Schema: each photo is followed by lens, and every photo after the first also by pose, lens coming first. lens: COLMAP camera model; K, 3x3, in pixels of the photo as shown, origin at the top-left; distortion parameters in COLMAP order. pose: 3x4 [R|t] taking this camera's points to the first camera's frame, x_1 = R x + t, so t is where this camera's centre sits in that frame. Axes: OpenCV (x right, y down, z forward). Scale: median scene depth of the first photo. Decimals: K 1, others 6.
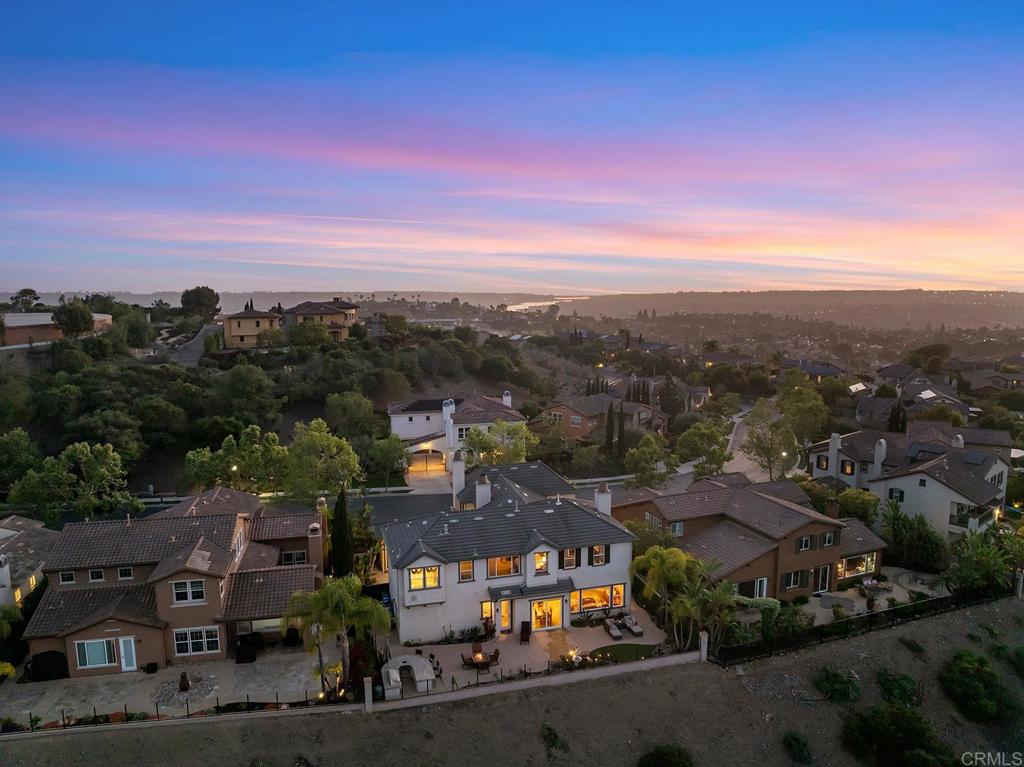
lens RADIAL K [[721.8, 0, 511.7], [0, 721.8, 383.9], [0, 0, 1]] dist [-0.035333, 0.002981]
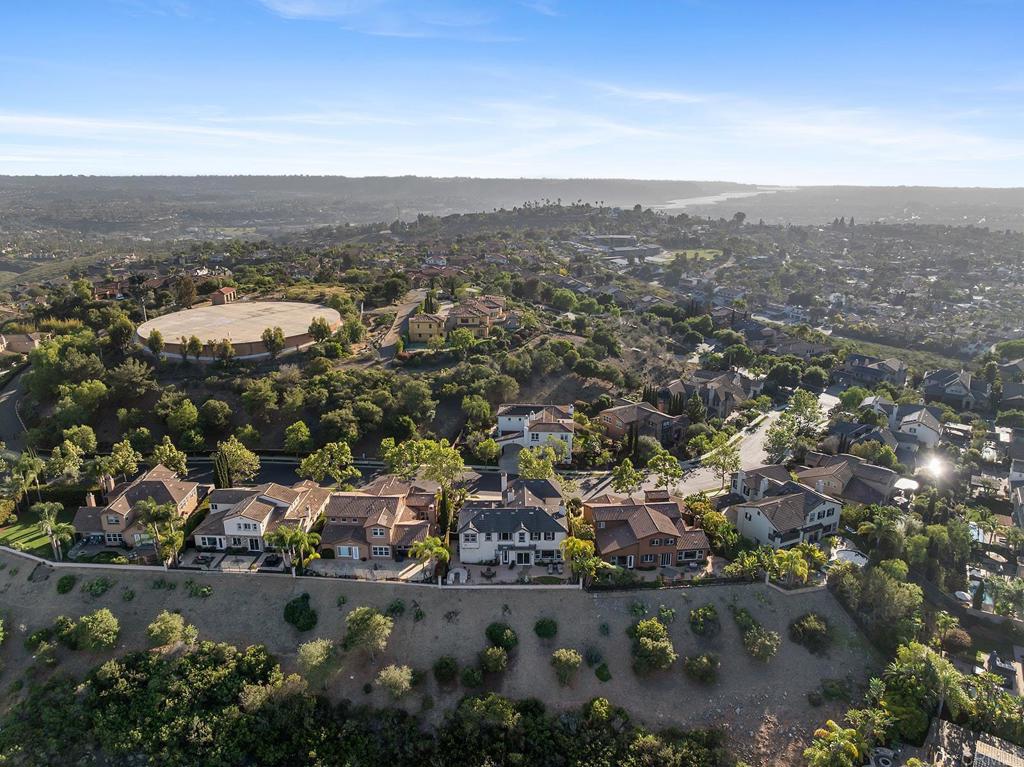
lens RADIAL K [[721.8, 0, 513.0], [0, 721.8, 381.3], [0, 0, 1]] dist [-0.035333, 0.002981]
pose [[0.965039, 0.082836, -0.248674, 0.560850], [-0.043656, 0.986293, 0.159126, -0.621689], [0.258447, -0.142706, 0.955427, -1.159589]]
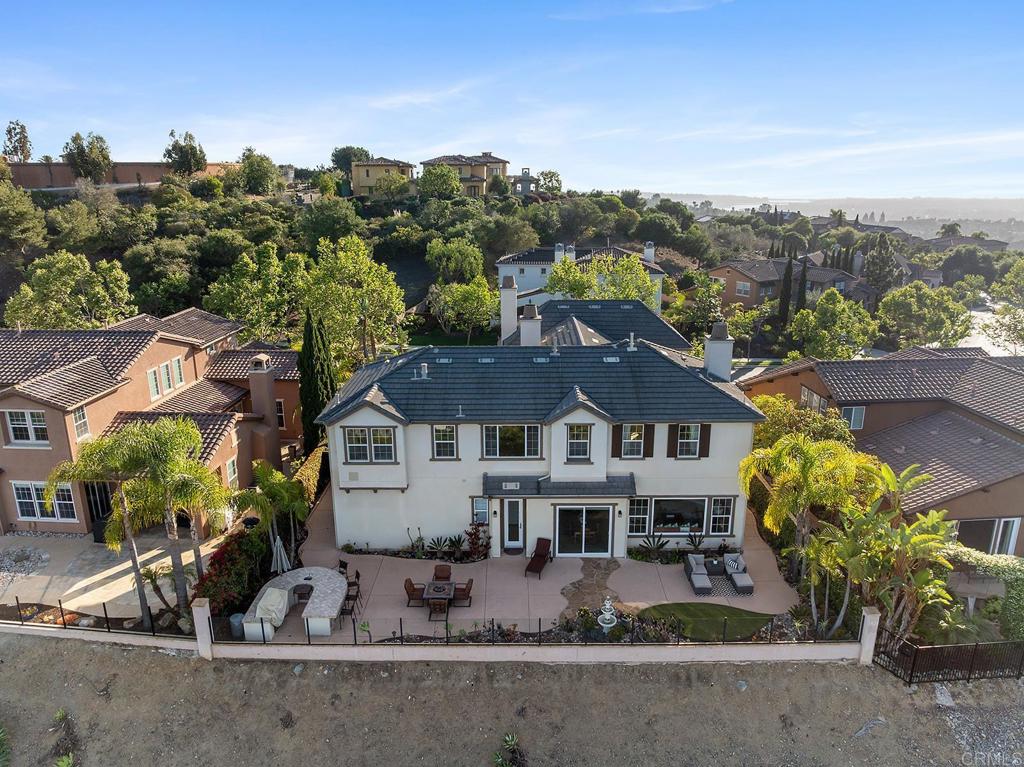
lens RADIAL K [[721.8, 0, 511.5], [0, 721.8, 377.4], [0, 0, 1]] dist [-0.035333, 0.002981]
pose [[0.961553, 0.075256, -0.264106, 0.141556], [-0.042174, 0.990777, 0.128770, 0.131619], [0.271361, -0.112681, 0.955859, 0.465358]]
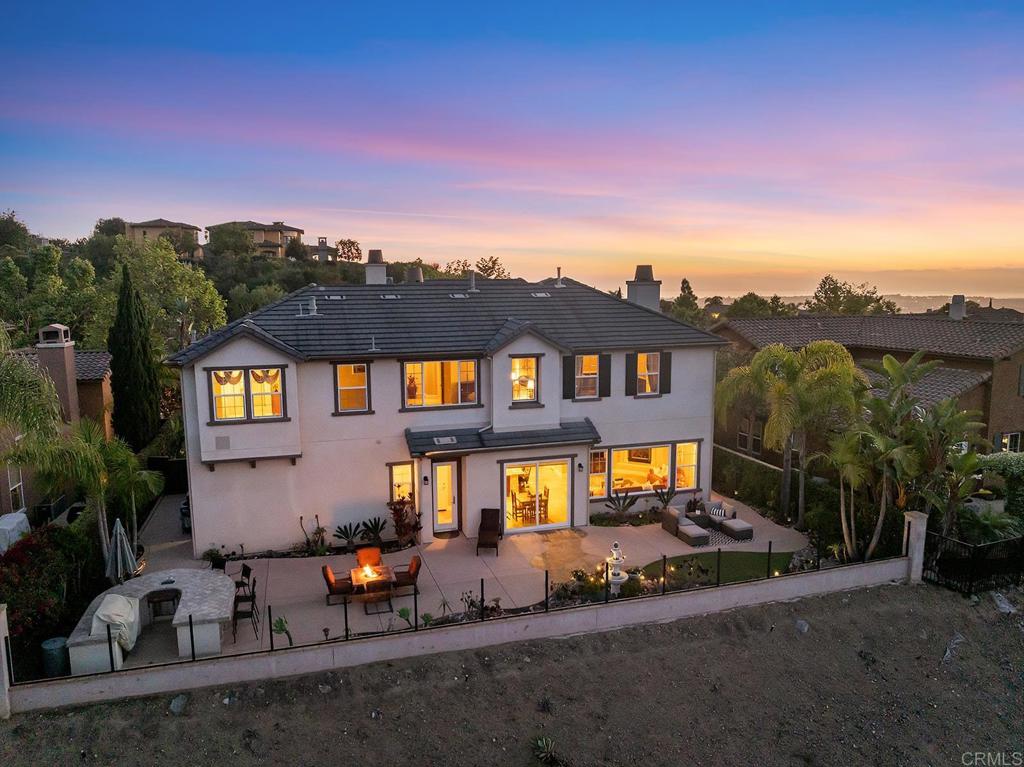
lens RADIAL K [[721.8, 0, 511.4], [0, 721.8, 382.7], [0, 0, 1]] dist [-0.035333, 0.002981]
pose [[0.999681, -0.001949, 0.025176, 0.022064], [0.002265, 0.999919, -0.012518, 0.265269], [-0.025149, 0.012571, 0.999605, 0.568952]]
